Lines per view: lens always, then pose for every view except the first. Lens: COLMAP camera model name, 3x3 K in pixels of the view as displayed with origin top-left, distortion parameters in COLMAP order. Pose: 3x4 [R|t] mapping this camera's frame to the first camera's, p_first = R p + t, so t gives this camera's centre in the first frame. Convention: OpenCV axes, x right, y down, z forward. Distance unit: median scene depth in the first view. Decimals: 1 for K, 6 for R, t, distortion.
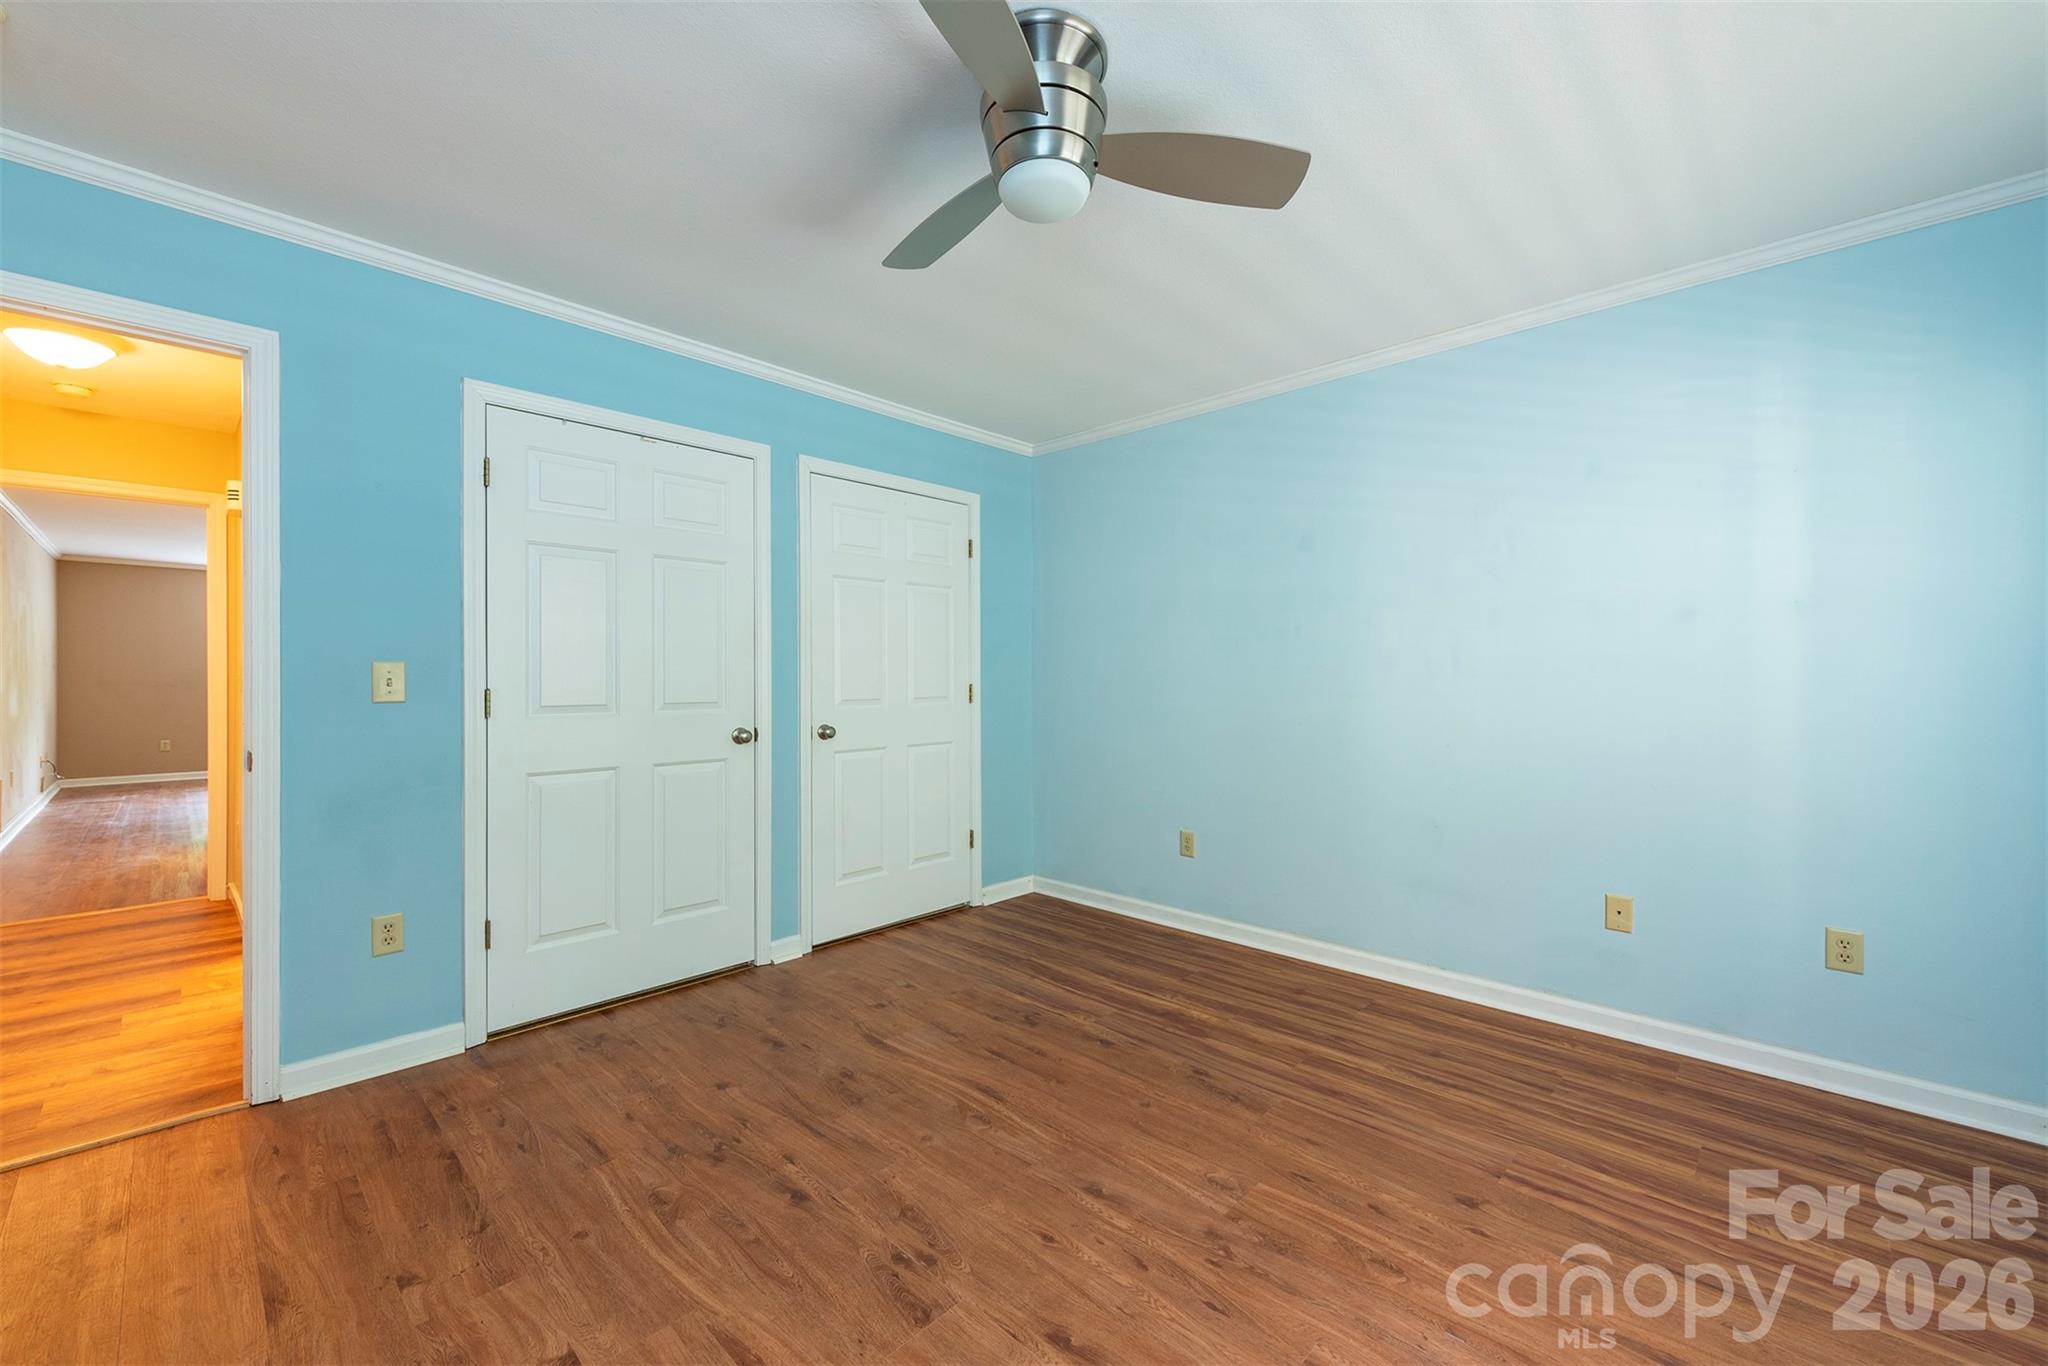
lens RADIAL K [[812.9, 0, 1017.2], [0, 812.9, 677.6], [0, 0, 1]] dist [-0.007096, -0.002053]
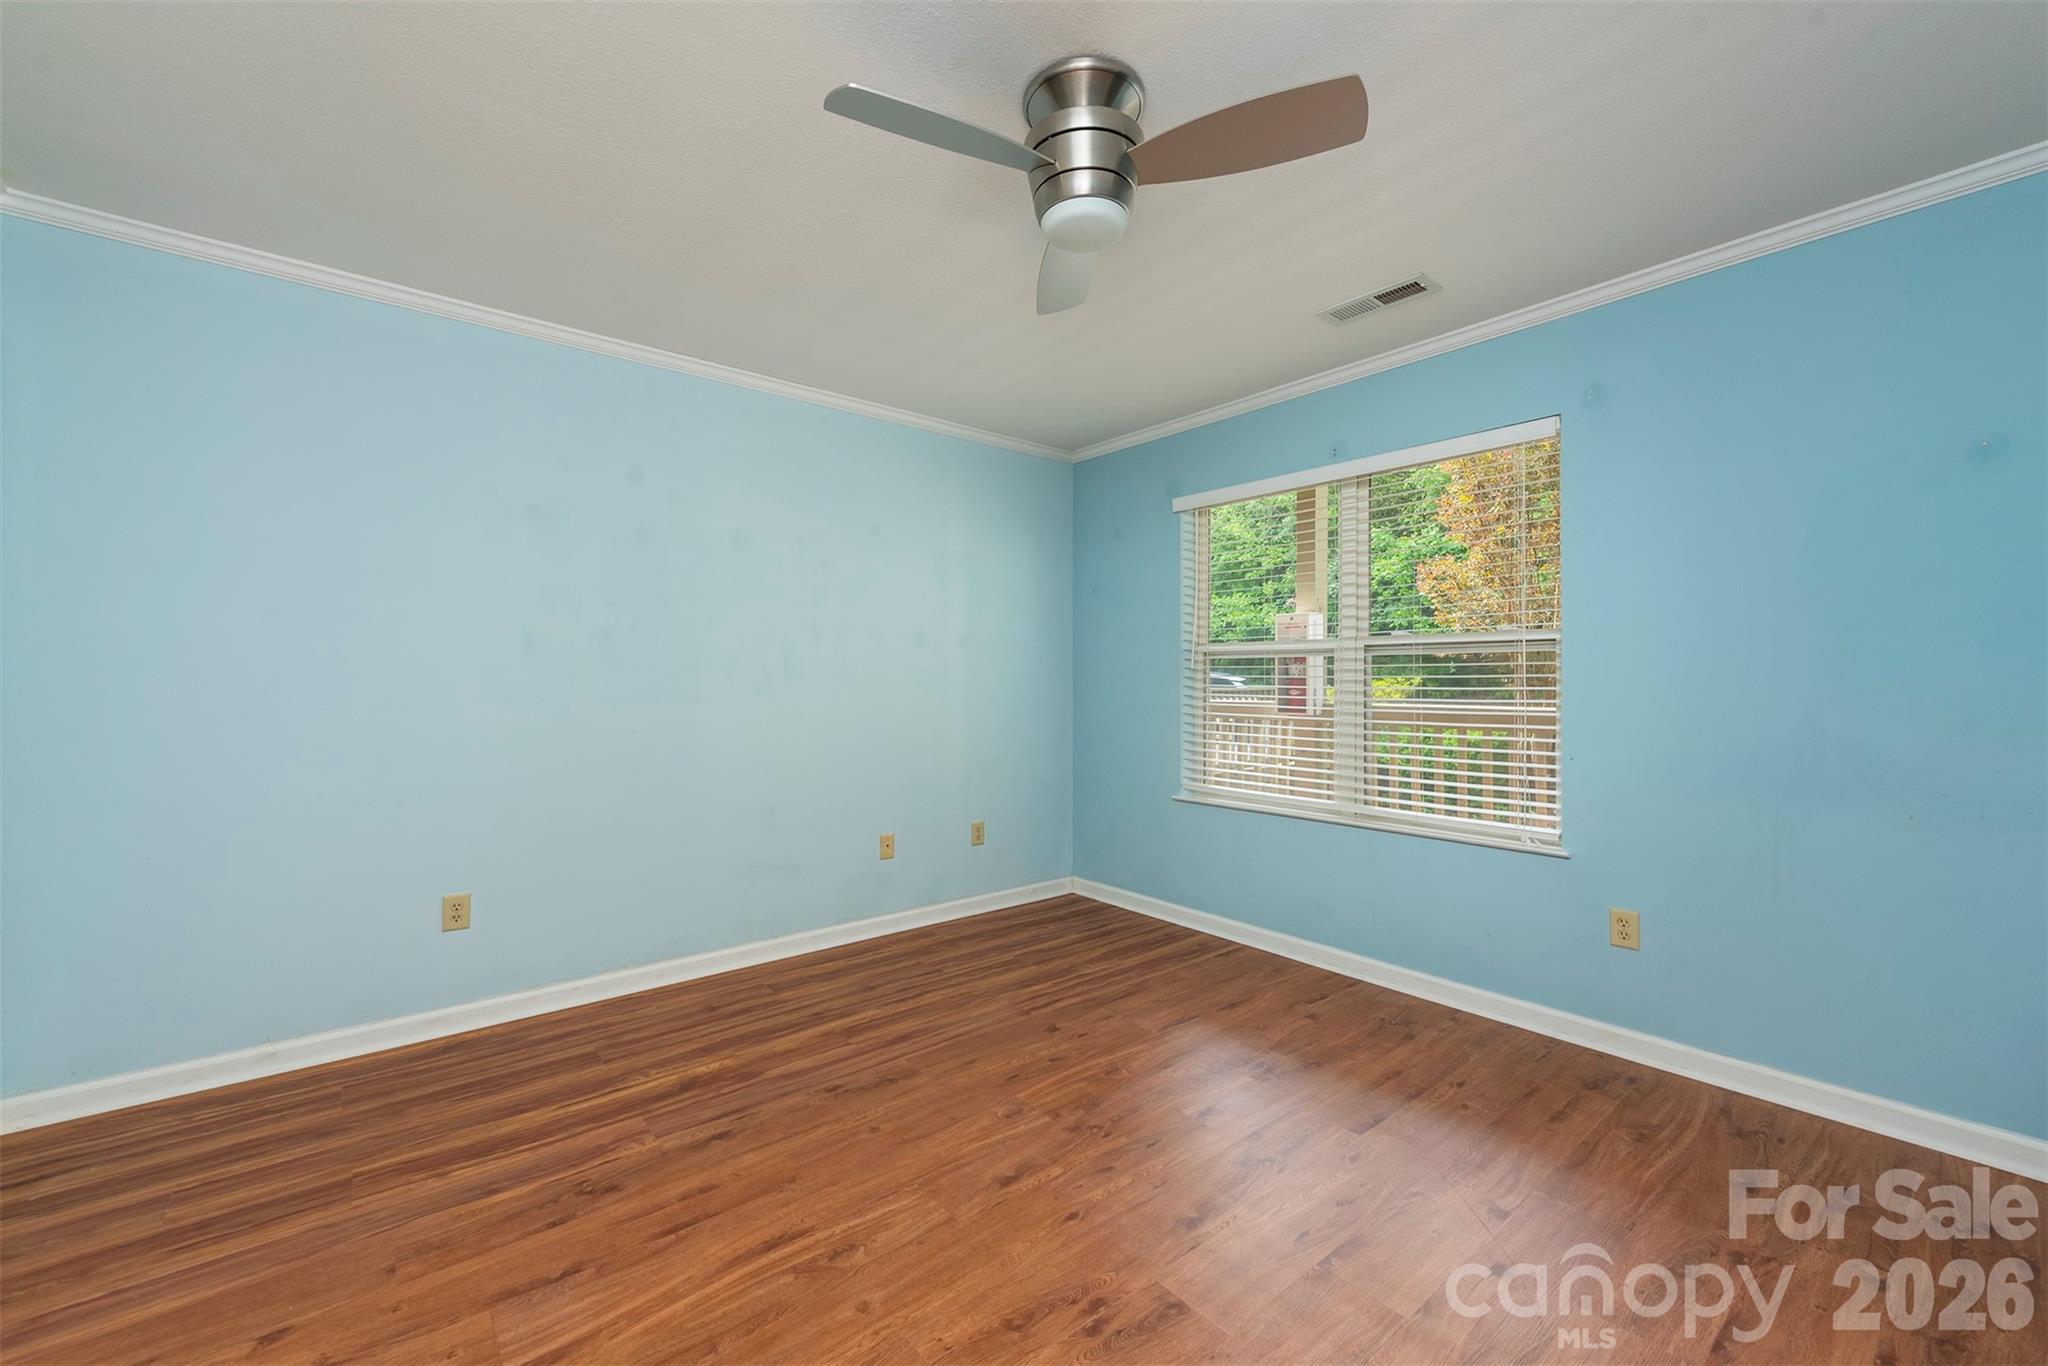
lens RADIAL K [[812.9, 0, 1020.7], [0, 812.9, 683.4], [0, 0, 1]] dist [-0.007096, -0.002053]
pose [[0.118976, -0.010062, 0.992846, -0.667987], [0.005959, 0.999938, 0.009420, -0.005823], [-0.992879, 0.004796, 0.119029, 0.622903]]
